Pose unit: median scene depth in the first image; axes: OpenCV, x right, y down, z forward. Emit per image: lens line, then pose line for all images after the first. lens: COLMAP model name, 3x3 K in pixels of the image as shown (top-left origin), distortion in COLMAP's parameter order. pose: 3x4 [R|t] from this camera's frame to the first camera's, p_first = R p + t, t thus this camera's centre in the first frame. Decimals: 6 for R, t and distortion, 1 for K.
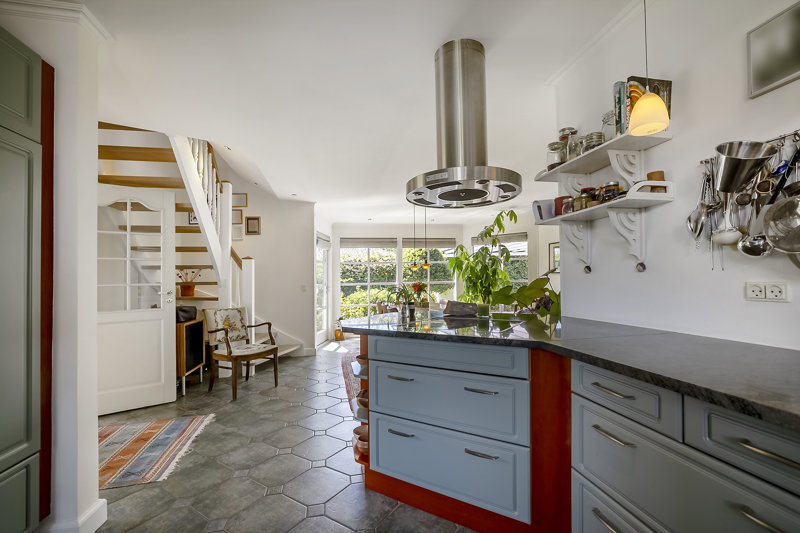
lens RADIAL K [[345.3, 0, 403.3], [0, 345.3, 273.7], [0, 0, 1]] dist [0.001718, 0.001038]
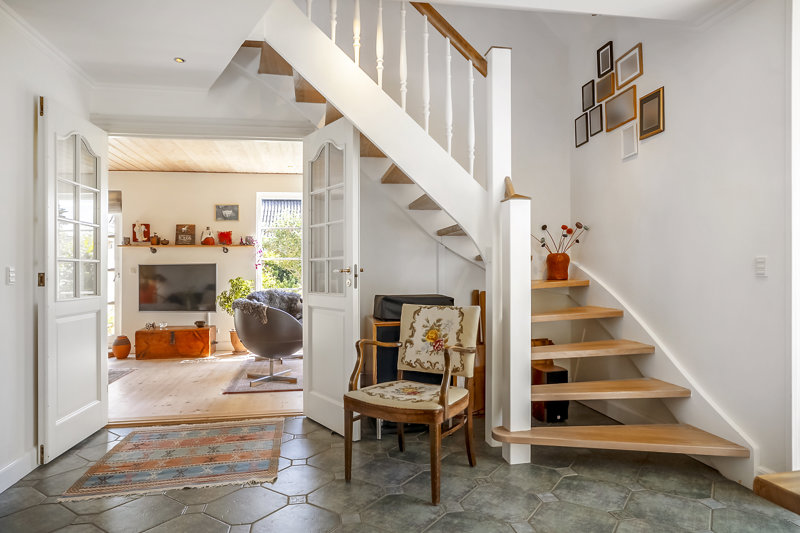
lens RADIAL K [[490.5, 0, 395.6], [0, 490.5, 269.1], [0, 0, 1]] dist [-0.003649, -0.001830]
pose [[-0.038409, 0.009437, -0.999218, 0.157799], [0.034188, 0.999382, 0.008125, 0.028909], [0.998677, -0.033849, -0.038708, 0.717353]]
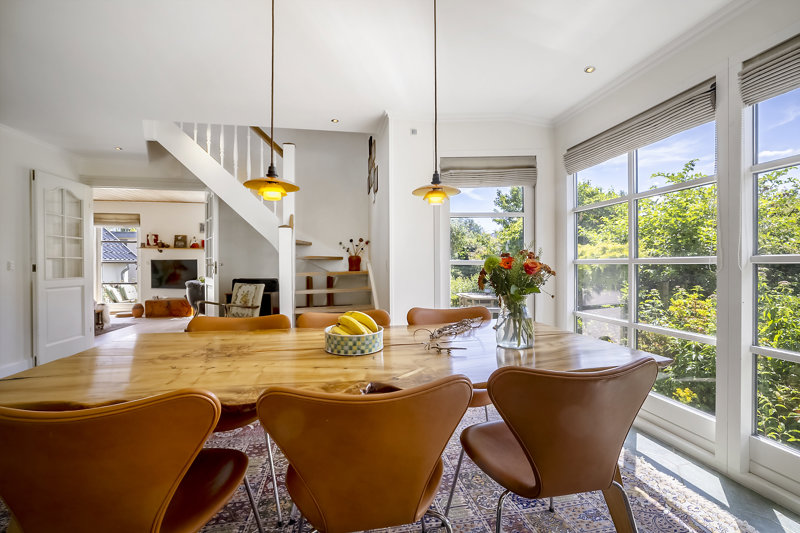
lens RADIAL K [[345.3, 0, 396.9], [0, 345.3, 267.8], [0, 0, 1]] dist [0.001718, 0.001038]
pose [[-0.036390, 0.021432, -0.999108, 0.316386], [0.026392, 0.999442, 0.020478, 0.035741], [0.998989, -0.025624, -0.036936, 1.070062]]
